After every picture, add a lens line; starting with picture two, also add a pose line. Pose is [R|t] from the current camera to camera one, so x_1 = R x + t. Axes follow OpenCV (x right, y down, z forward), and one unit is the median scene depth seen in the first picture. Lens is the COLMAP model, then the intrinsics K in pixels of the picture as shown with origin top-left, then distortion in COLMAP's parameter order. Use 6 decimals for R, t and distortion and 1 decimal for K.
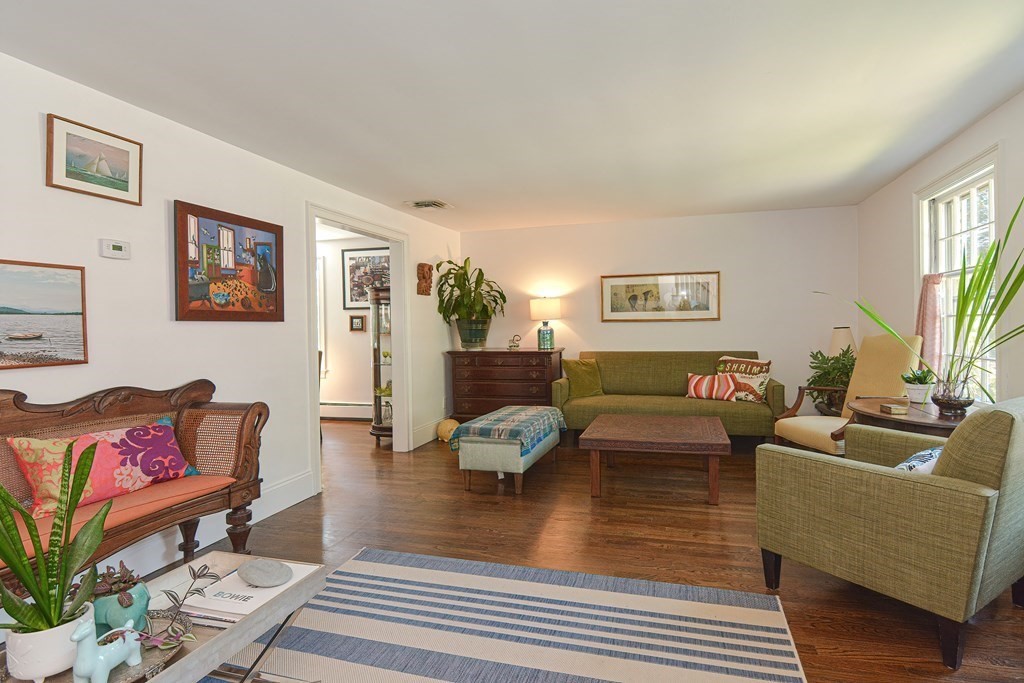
lens RADIAL K [[518.0, 0, 551.8], [0, 518.0, 336.4], [0, 0, 1]] dist [0.001423, -0.000206]
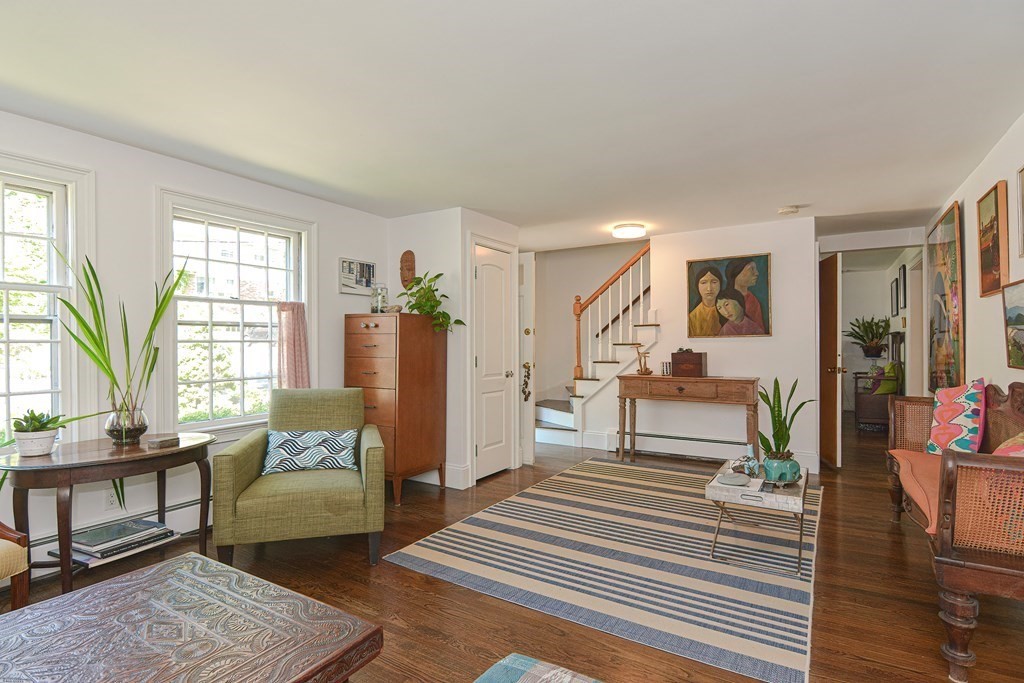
lens RADIAL K [[514.3, 0, 512.0], [0, 514.3, 341.5], [0, 0, 1]] dist [-0.000624, -0.000703]
pose [[-0.954999, 0.020872, 0.295872, -0.120145], [0.025881, 0.999580, 0.013021, -0.021231], [-0.295476, 0.020092, -0.955139, 0.967415]]
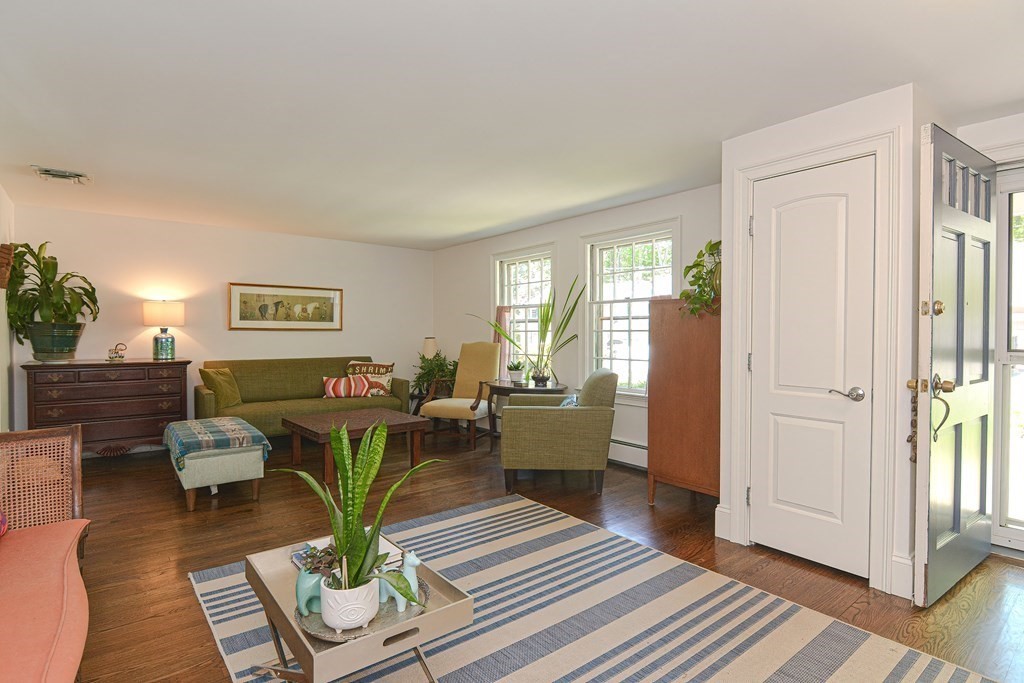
lens RADIAL K [[514.3, 0, 512.0], [0, 514.3, 341.5], [0, 0, 1]] dist [-0.000624, -0.000703]
pose [[0.592005, 0.003243, 0.805928, -0.431014], [0.004731, 0.999961, -0.007499, 0.004139], [-0.805921, 0.008253, 0.591966, -0.000240]]
